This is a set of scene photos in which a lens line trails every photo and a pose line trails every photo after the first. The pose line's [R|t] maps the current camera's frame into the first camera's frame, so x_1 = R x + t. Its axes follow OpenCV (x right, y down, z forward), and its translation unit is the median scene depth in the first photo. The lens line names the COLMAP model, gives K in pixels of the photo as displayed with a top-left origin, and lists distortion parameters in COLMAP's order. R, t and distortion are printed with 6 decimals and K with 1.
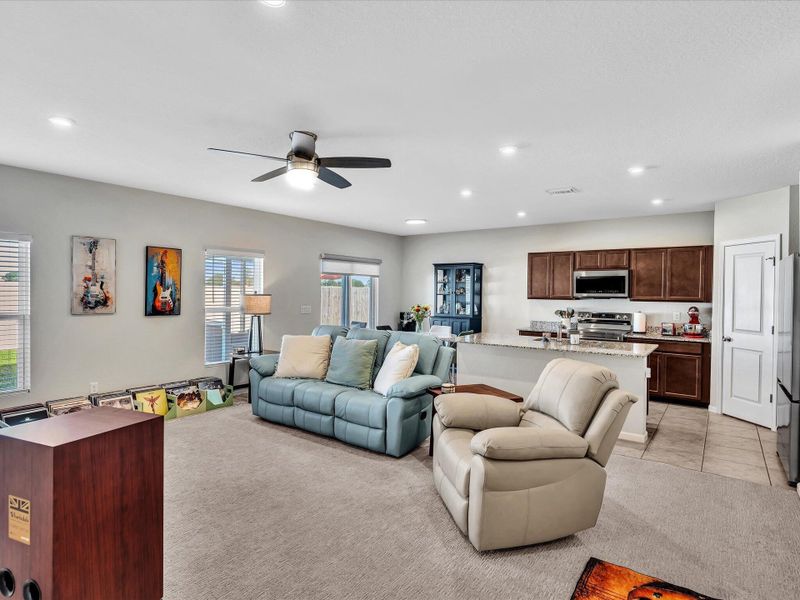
lens RADIAL K [[439.0, 0, 400.9], [0, 439.0, 299.4], [0, 0, 1]] dist [-0.002832, 0.001023]
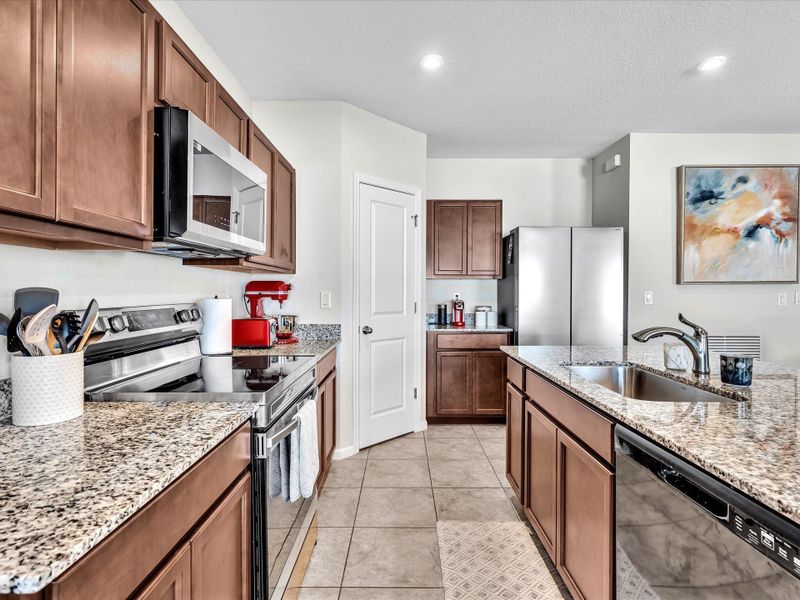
lens RADIAL K [[423.0, 0, 400.0], [0, 423.0, 300.0], [0, 0, 1]] dist [-0.006861, 0.001049]
pose [[-0.590377, -0.026947, 0.806677, 0.195120], [0.006911, 0.999237, 0.038437, 0.020992], [-0.807098, 0.028268, -0.589741, 1.169172]]
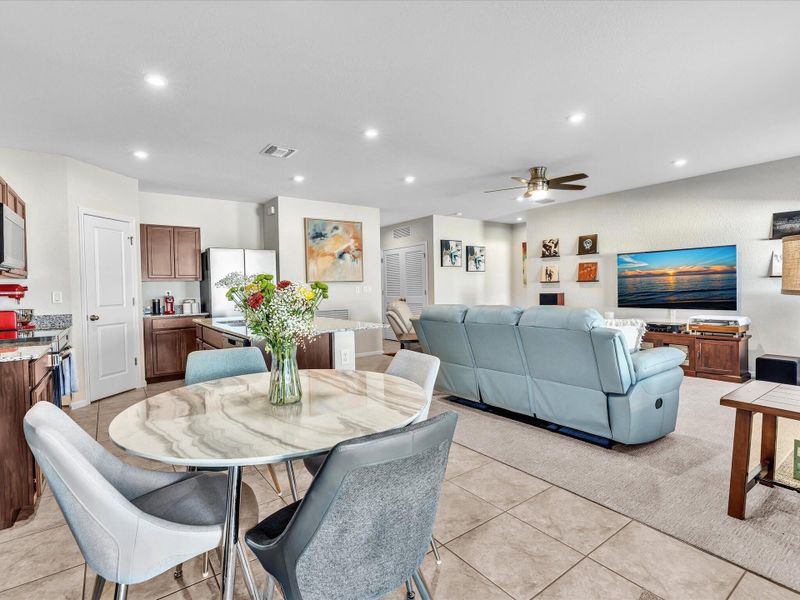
lens RADIAL K [[401.3, 0, 400.2], [0, 401.3, 297.0], [0, 0, 1]] dist [-0.004610, 0.001251]
pose [[-0.954128, 0.001105, 0.299397, -0.098286], [0.015235, 0.998877, 0.044866, 0.017814], [-0.299011, 0.047370, -0.953073, 1.414098]]
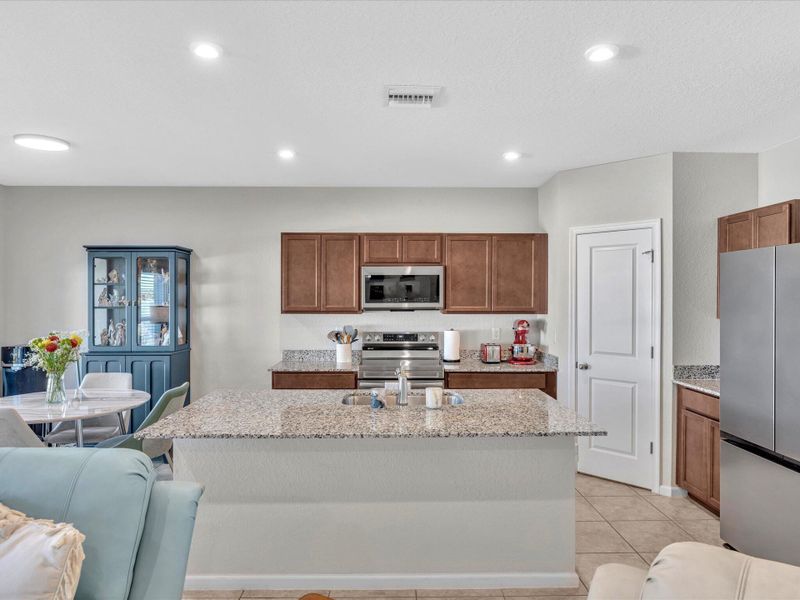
lens RADIAL K [[522.9, 0, 400.0], [0, 522.9, 300.0], [0, 0, 1]] dist [-0.006377, -0.000735]
pose [[0.798167, -0.012600, 0.602304, 0.004428], [0.018870, 0.999814, -0.004090, -0.015637], [-0.602140, 0.014630, 0.798256, 0.446734]]
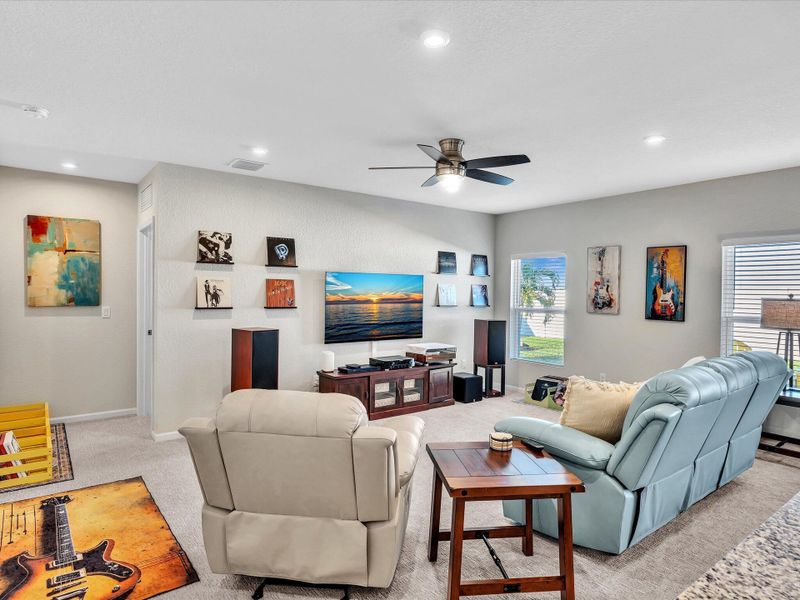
lens RADIAL K [[475.8, 0, 400.1], [0, 475.8, 295.8], [0, 0, 1]] dist [-0.006281, 0.001719]
pose [[-0.281071, -0.005657, -0.959670, 0.496616], [-0.032758, 0.999456, 0.003703, -0.000151], [0.959128, 0.032478, -0.281104, 0.656759]]
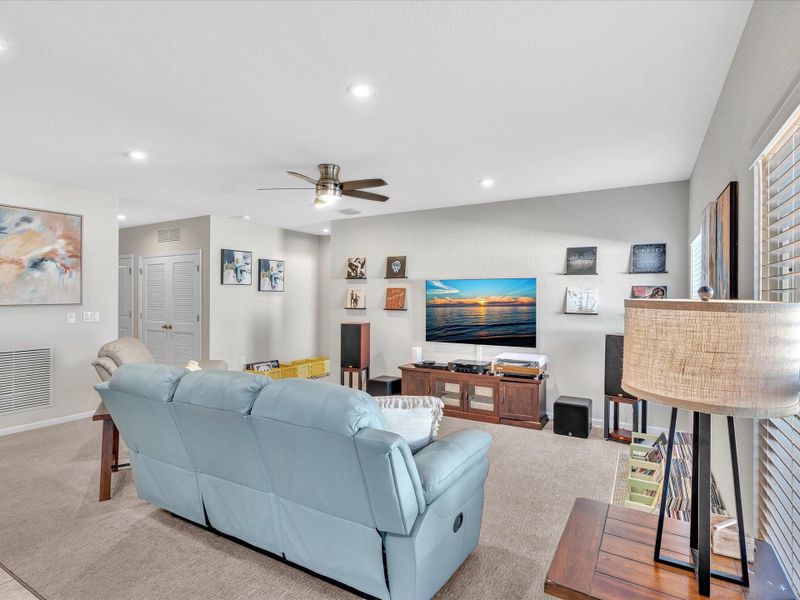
lens RADIAL K [[423.0, 0, 400.0], [0, 423.0, 300.0], [0, 0, 1]] dist [-0.006861, 0.001049]
pose [[-0.994232, -0.014780, -0.106227, -0.163949], [-0.017333, 0.999582, 0.023150, -0.014466], [0.105841, 0.024857, -0.994072, 1.201368]]
